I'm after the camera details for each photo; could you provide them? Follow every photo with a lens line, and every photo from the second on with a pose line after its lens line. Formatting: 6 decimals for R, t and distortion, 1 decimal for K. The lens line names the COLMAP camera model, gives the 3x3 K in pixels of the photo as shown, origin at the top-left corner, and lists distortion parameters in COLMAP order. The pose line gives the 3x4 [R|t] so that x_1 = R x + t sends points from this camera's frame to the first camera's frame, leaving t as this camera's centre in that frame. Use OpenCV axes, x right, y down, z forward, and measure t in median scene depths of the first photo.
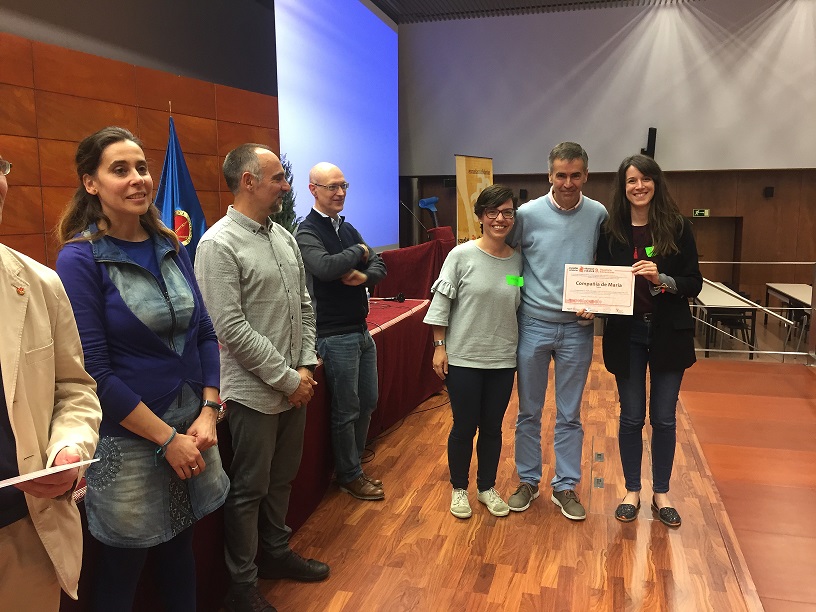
lens RADIAL K [[684.3, 0, 408.8], [0, 684.3, 308.0], [0, 0, 1]] dist [0.033063, -0.052084]
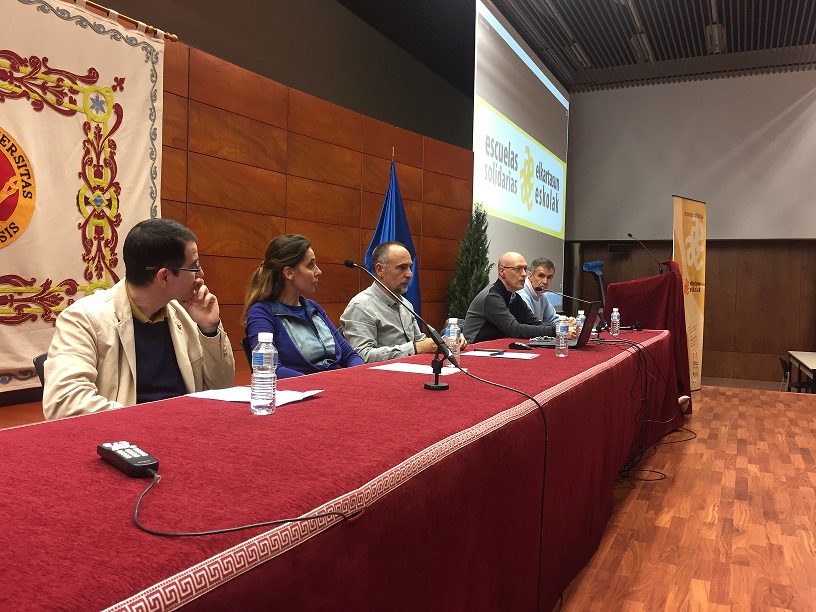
lens RADIAL K [[684.3, 0, 405.6], [0, 684.3, 301.0], [0, 0, 1]] dist [0.033063, -0.052084]
pose [[0.983301, 0.030979, -0.179328, -0.122332], [-0.053488, 0.991078, -0.122078, 0.064096], [0.173947, 0.129631, 0.976186, -0.010190]]
